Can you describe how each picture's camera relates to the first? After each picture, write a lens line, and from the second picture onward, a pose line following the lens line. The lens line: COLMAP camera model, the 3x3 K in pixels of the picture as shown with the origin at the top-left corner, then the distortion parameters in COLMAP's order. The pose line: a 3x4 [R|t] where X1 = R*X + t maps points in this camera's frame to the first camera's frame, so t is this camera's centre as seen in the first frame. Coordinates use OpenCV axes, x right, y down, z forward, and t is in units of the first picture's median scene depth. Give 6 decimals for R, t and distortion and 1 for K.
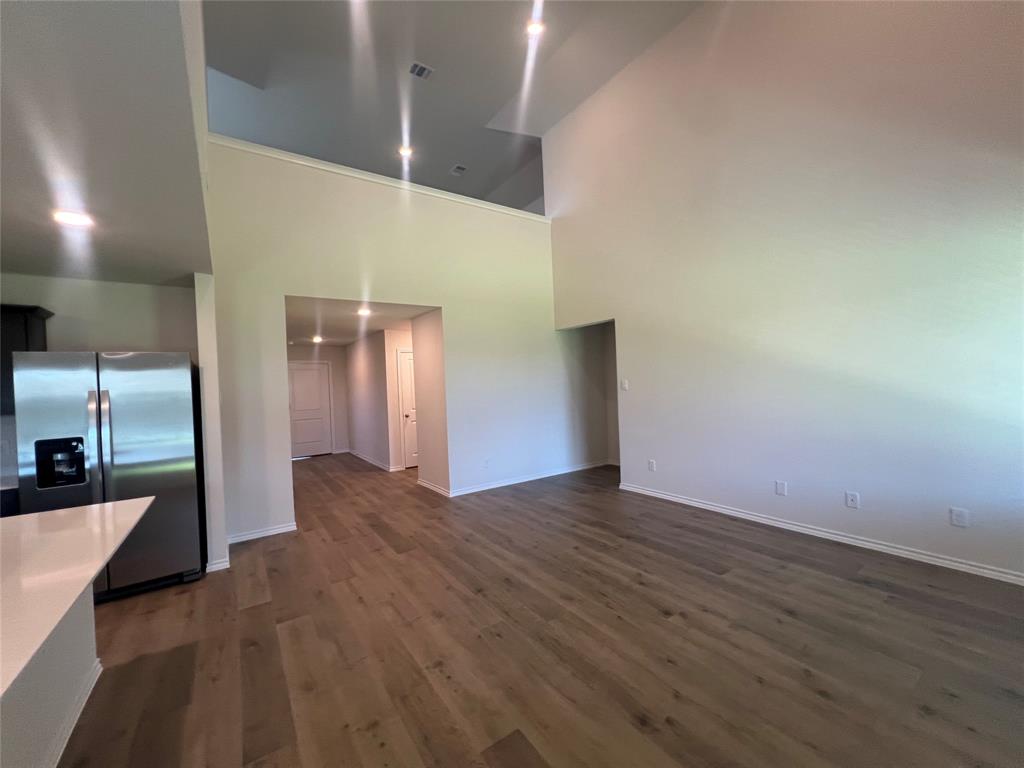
lens RADIAL K [[410.1, 0, 515.1], [0, 410.1, 384.8], [0, 0, 1]] dist [-0.000714, 0.000228]
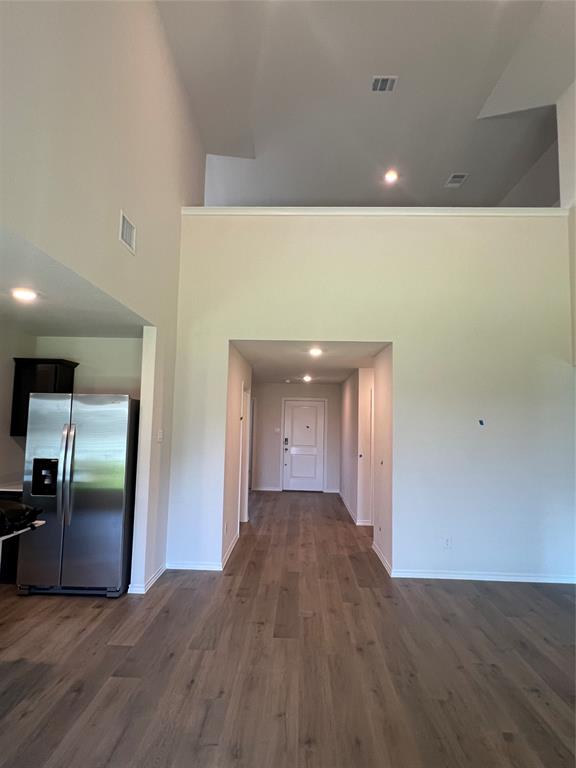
lens RADIAL K [[426.1, 0, 288.5], [0, 426.1, 385.0], [0, 0, 1]] dist [0.002970, 0.000879]
pose [[0.802148, 0.009380, -0.597052, 0.230597], [-0.060375, 0.996027, -0.065467, -0.041552], [0.594066, 0.088561, 0.799527, 0.246154]]
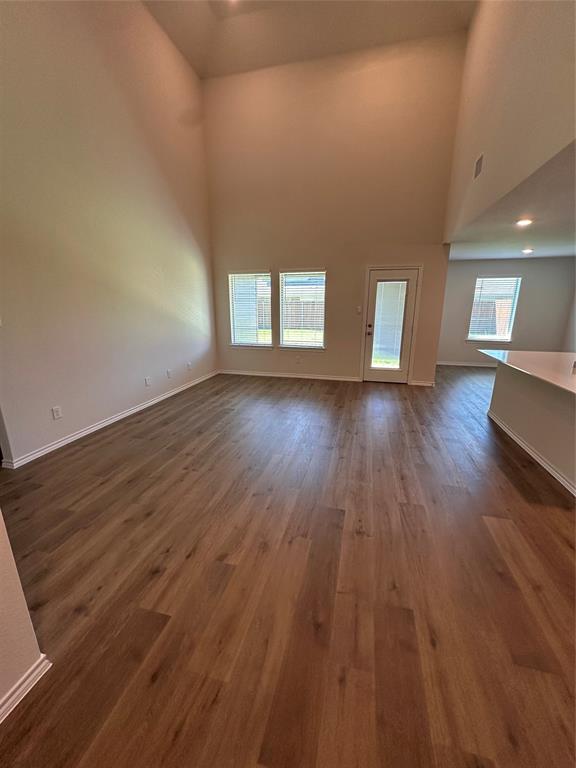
lens RADIAL K [[308.0, 0, 291.4], [0, 308.0, 386.4], [0, 0, 1]] dist [-0.002910, 0.000302]
pose [[-0.660343, -0.154536, 0.734892, -0.576088], [0.031152, 0.972118, 0.232412, 0.011165], [-0.750318, 0.176365, -0.637117, 1.298548]]
